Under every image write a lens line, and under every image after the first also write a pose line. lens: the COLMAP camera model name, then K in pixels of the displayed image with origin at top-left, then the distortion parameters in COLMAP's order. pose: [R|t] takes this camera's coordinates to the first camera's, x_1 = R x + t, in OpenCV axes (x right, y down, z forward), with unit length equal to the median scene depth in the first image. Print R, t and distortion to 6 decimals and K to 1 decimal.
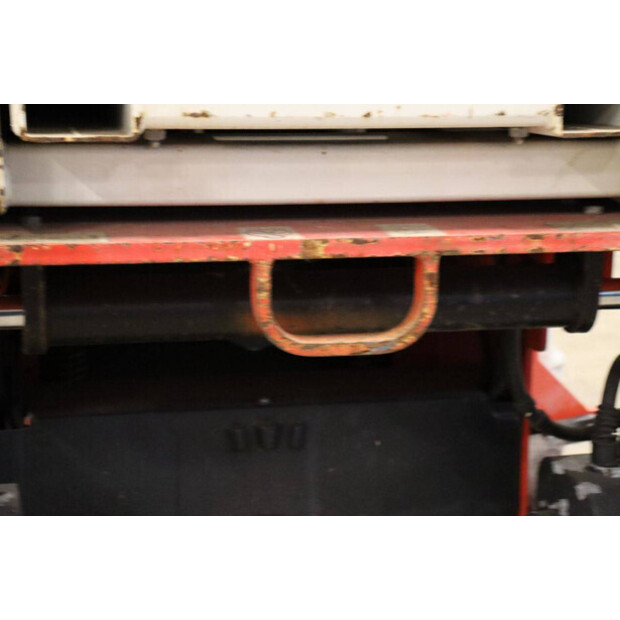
lens RADIAL K [[1479.7, 0, 315.2], [0, 1479.7, 307.6], [0, 0, 1]] dist [0.463506, 0.000000]
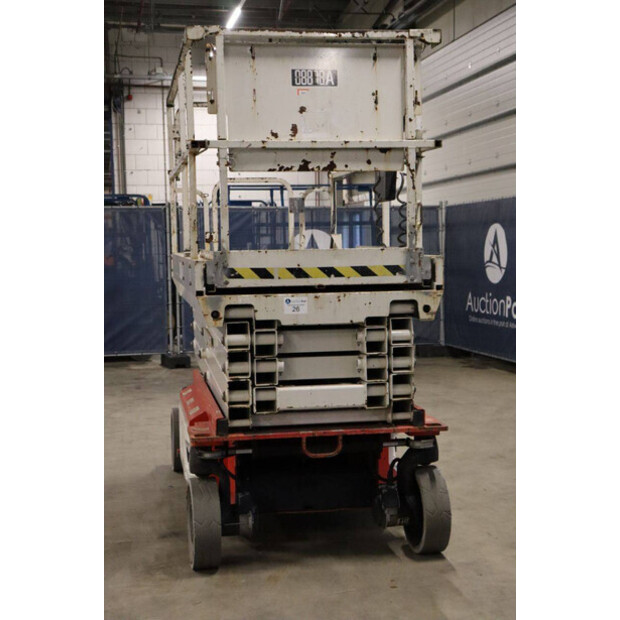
lens RADIAL K [[1067.3, 0, 311.1], [0, 1067.3, 310.5], [0, 0, 1]] dist [0.199730, 0.000000]
pose [[0.998649, -0.026993, -0.044406, 0.144812], [0.020648, 0.990272, -0.137603, 0.037057], [0.047688, 0.136501, 0.989491, -2.355516]]
